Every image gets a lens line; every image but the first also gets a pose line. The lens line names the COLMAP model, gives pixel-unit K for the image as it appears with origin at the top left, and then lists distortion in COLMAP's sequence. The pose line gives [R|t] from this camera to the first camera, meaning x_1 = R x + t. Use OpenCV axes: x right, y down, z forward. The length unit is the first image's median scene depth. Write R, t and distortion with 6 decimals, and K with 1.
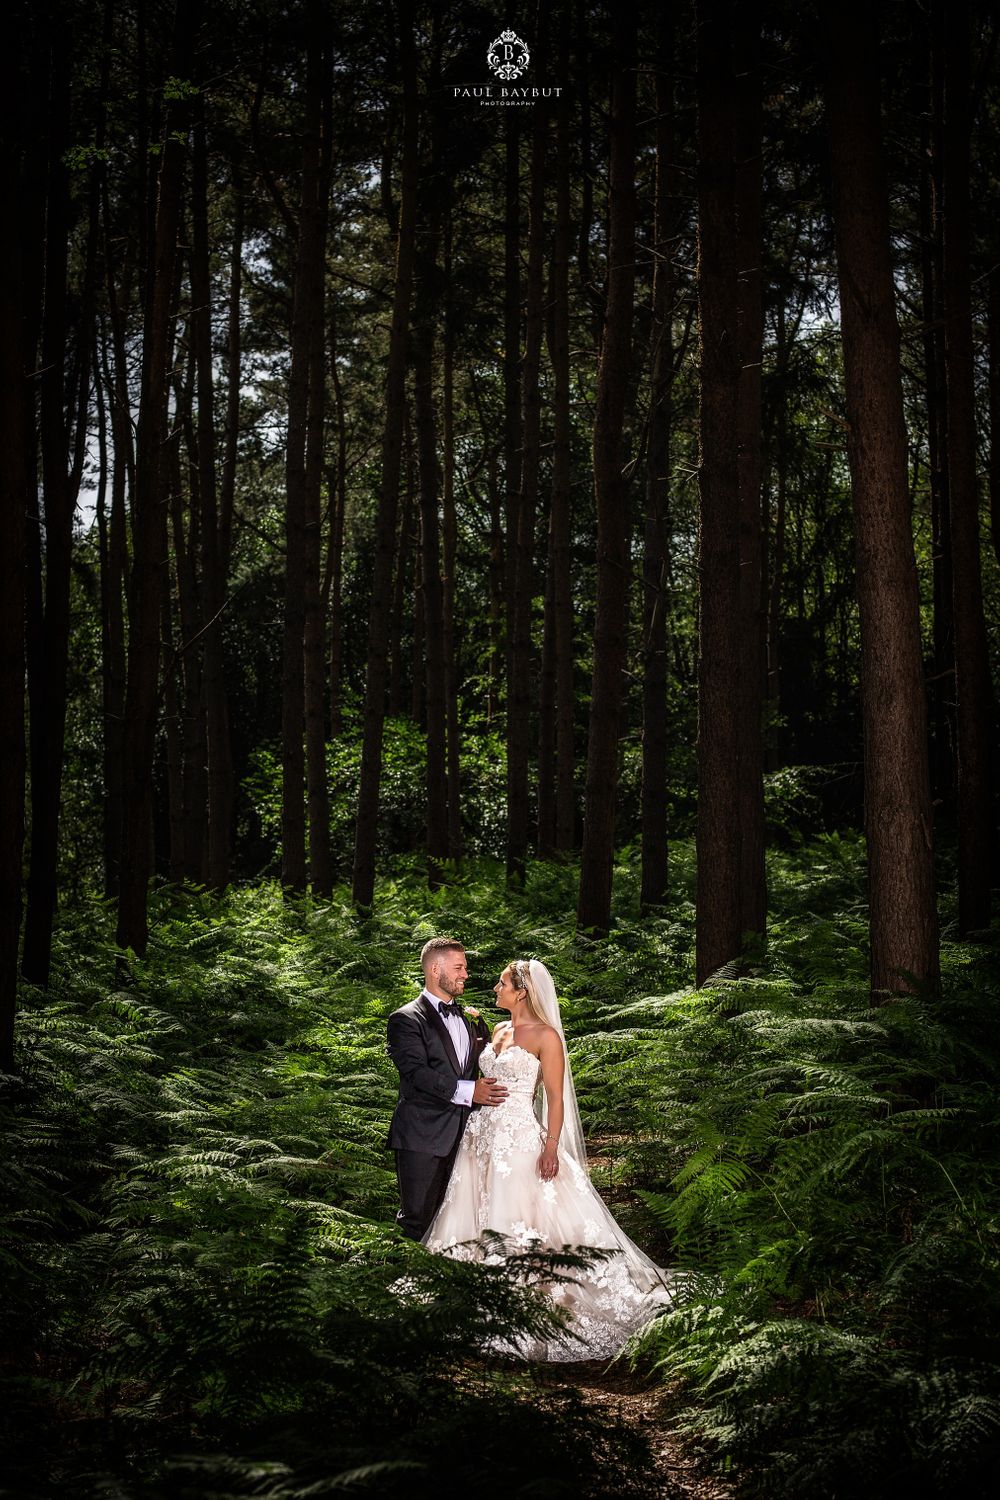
lens RADIAL K [[2716.3, 0, 502.7], [0, 2716.3, 812.1], [0, 0, 1]] dist [0.015878, 0.027772]
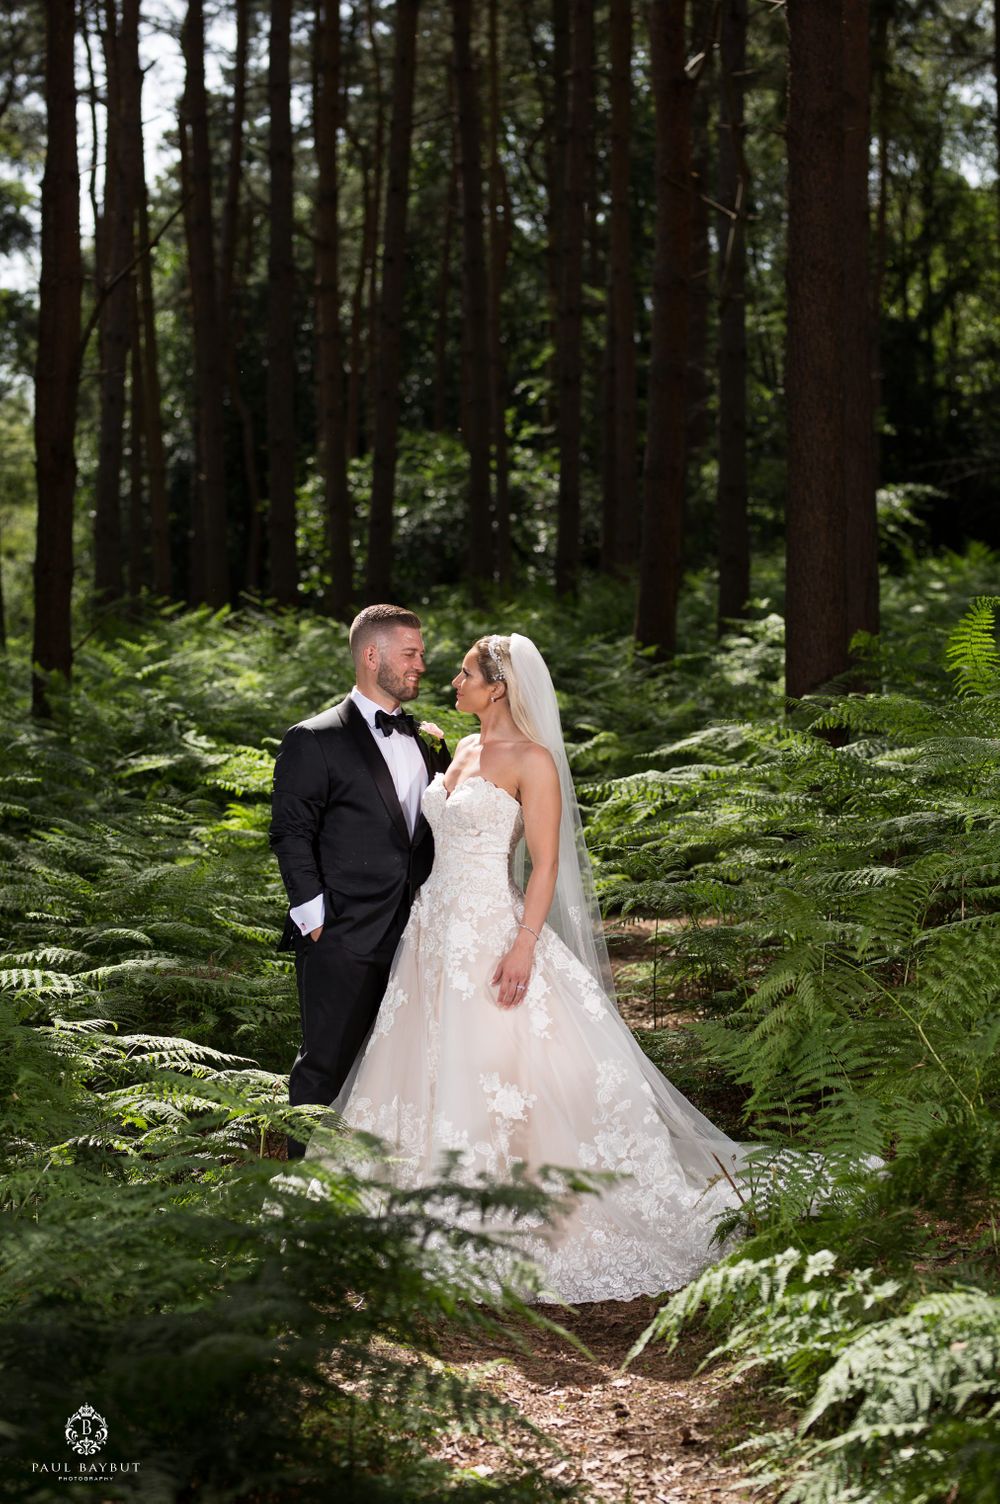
lens RADIAL K [[2723.6, 0, 502.7], [0, 2723.6, 814.2], [0, 0, 1]] dist [0.015878, 0.027772]
pose [[0.999444, -0.006848, -0.032617, 0.028485], [0.009630, 0.996256, 0.085918, 0.041673], [0.031907, -0.086185, 0.995768, 0.395409]]
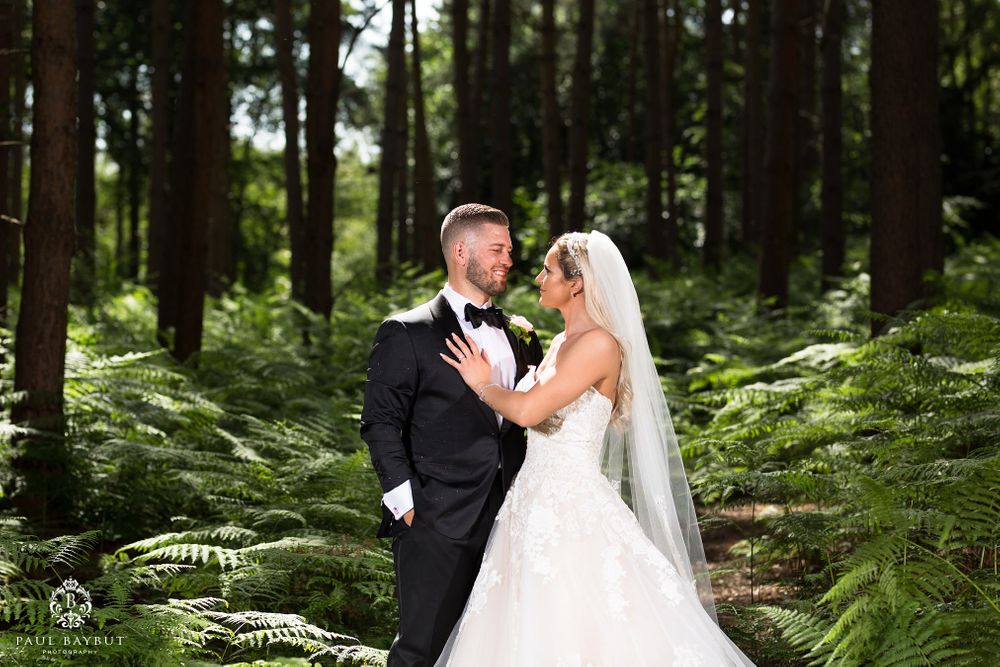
lens RADIAL K [[1742.5, 0, 500.0], [0, 1742.5, 333.5], [0, 0, 1]] dist [0.020670, -0.257797]
pose [[0.990140, -0.012298, -0.139544, 0.044148], [0.016462, 0.999452, 0.028725, 0.064734], [0.139114, -0.030739, 0.989799, 0.590986]]
